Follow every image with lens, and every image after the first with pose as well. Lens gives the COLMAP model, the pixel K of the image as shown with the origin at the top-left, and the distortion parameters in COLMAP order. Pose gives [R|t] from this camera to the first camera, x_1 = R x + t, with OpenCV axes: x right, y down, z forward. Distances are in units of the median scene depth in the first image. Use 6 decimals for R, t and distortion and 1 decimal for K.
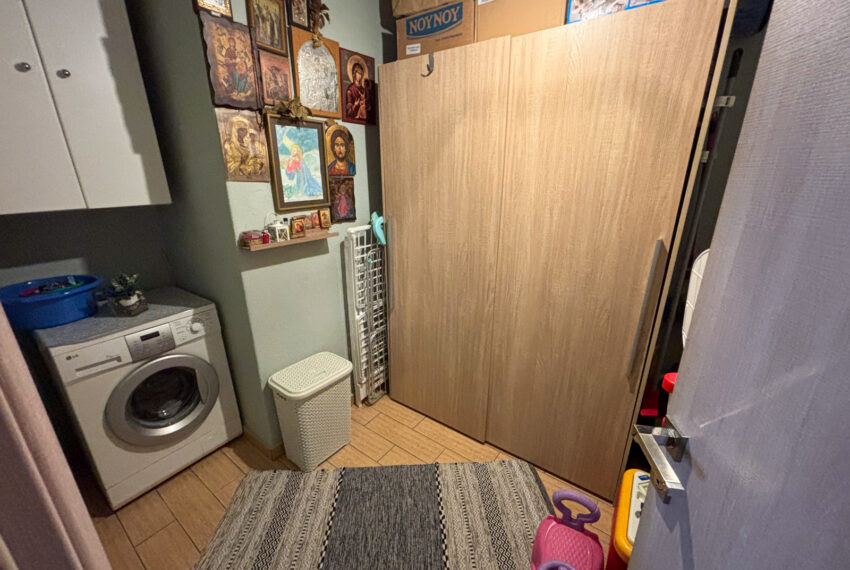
lens RADIAL K [[345.2, 0, 423.4], [0, 345.2, 285.7], [0, 0, 1]] dist [-0.004542, 0.001969]
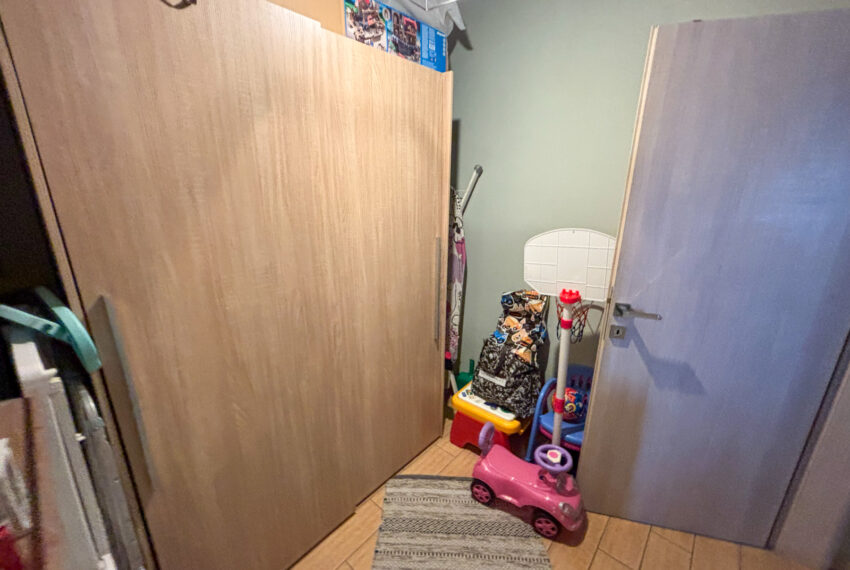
lens RADIAL K [[345.2, 0, 422.7], [0, 345.2, 284.3], [0, 0, 1]] dist [-0.004542, 0.001969]
pose [[0.096626, -0.273904, 0.956891, -0.575422], [0.307067, 0.922697, 0.233108, -0.244339], [-0.946770, 0.271305, 0.173264, 0.697661]]
